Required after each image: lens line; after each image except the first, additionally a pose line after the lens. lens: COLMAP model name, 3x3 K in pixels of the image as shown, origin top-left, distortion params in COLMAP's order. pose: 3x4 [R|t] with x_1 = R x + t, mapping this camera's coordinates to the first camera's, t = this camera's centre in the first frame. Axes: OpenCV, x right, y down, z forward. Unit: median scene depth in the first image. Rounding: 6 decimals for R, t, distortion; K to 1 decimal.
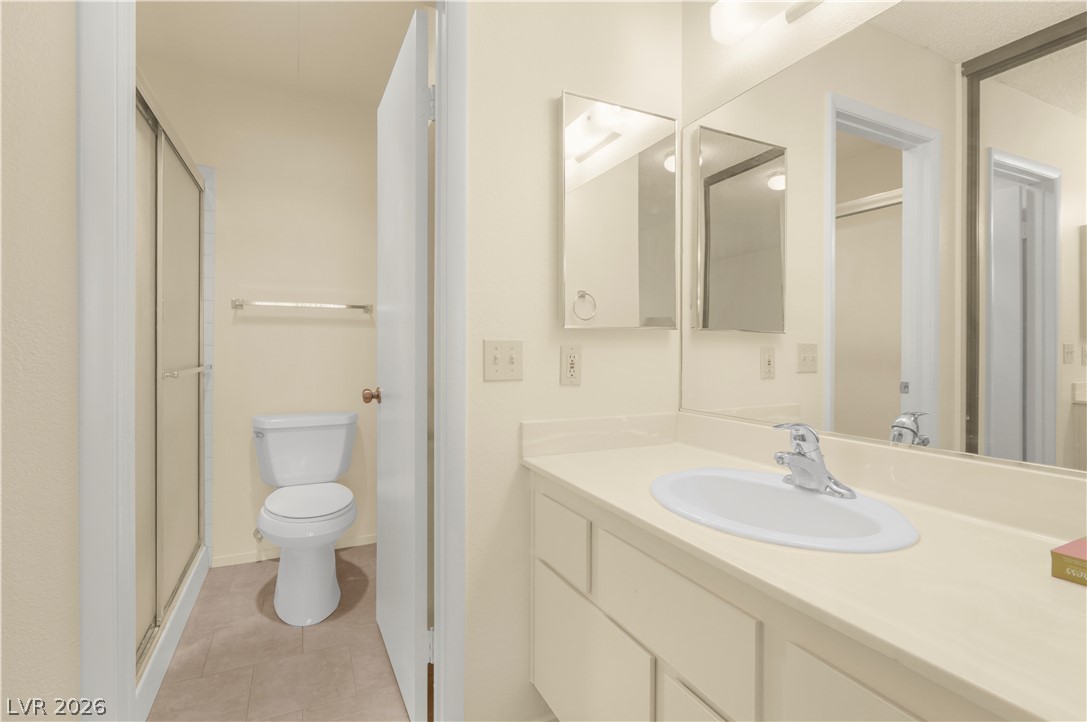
lens RADIAL K [[502.6, 0, 543.5], [0, 502.6, 350.1], [0, 0, 1]] dist [-0.003875, 0.003022]
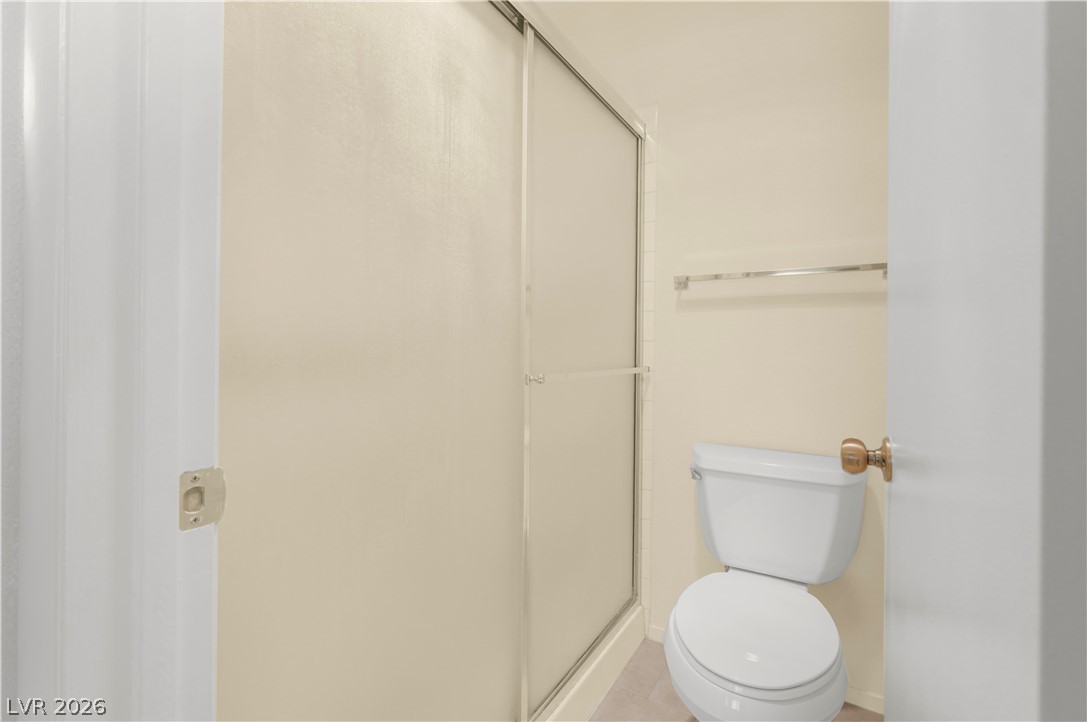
lens RADIAL K [[502.6, 0, 544.7], [0, 502.6, 337.6], [0, 0, 1]] dist [-0.003875, 0.003022]
pose [[0.548661, -0.007682, -0.836010, -0.121346], [-0.021313, 0.999504, -0.023172, 0.007889], [0.835773, 0.030532, 0.548225, 0.465872]]
